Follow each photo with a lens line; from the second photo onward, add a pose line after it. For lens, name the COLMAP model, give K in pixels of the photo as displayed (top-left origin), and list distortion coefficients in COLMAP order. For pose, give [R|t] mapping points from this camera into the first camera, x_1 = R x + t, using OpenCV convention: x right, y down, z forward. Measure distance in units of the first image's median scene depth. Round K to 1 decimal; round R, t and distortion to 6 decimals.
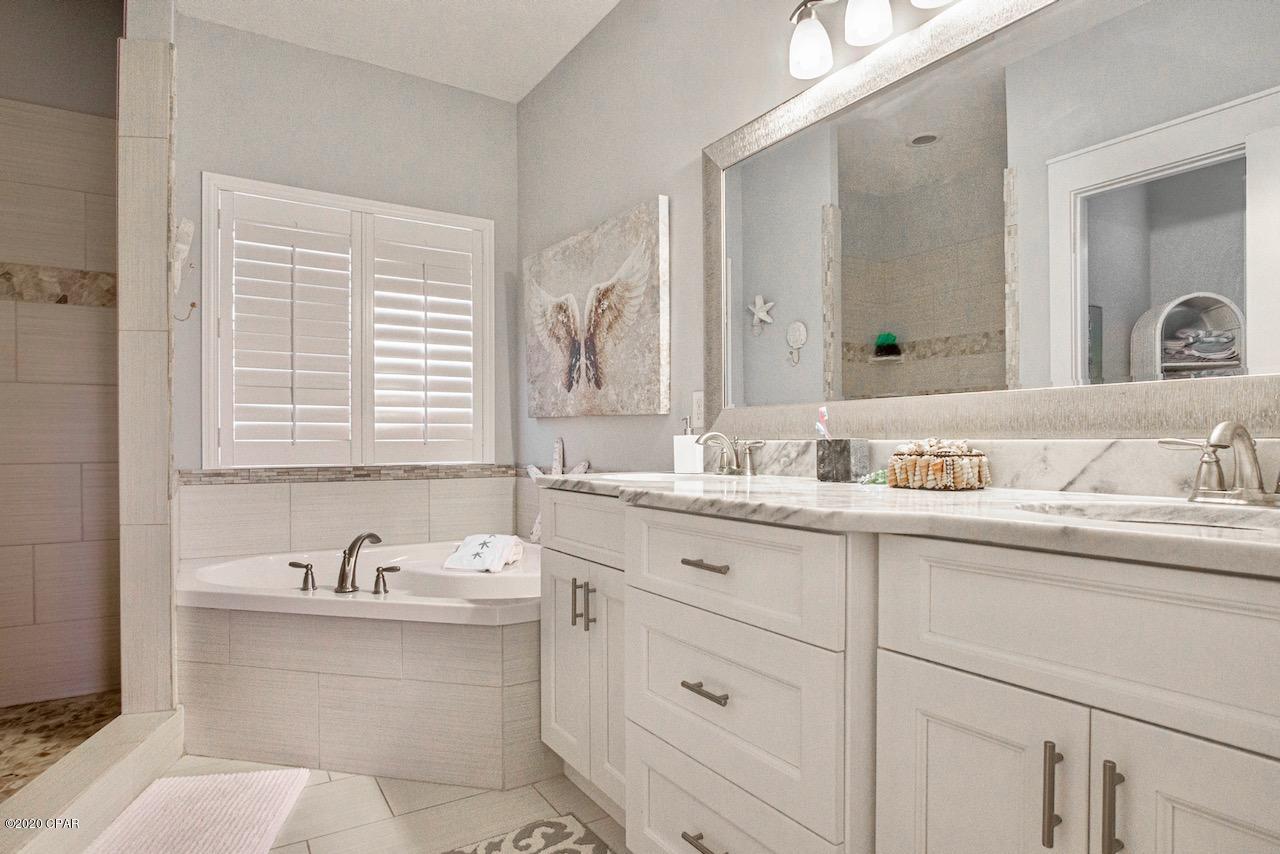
lens RADIAL K [[708.3, 0, 595.9], [0, 708.3, 411.1], [0, 0, 1]] dist [-0.055747, 0.026117]
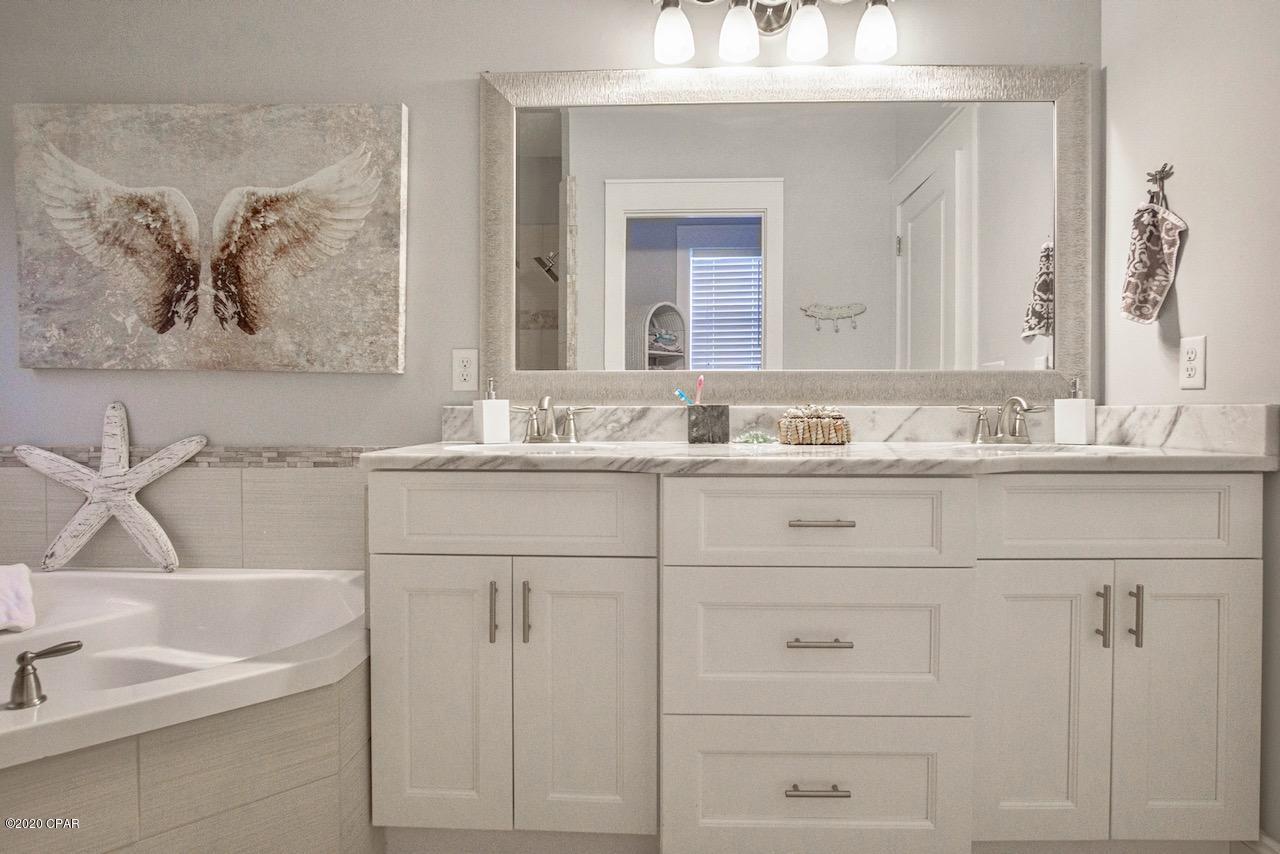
lens RADIAL K [[708.3, 0, 595.9], [0, 708.3, 411.1], [0, 0, 1]] dist [-0.055747, 0.026117]
pose [[0.541489, -0.000655, 0.840708, -0.414098], [-0.037680, 0.998976, 0.025048, 0.016801], [-0.839863, -0.045242, 0.540910, 0.325028]]
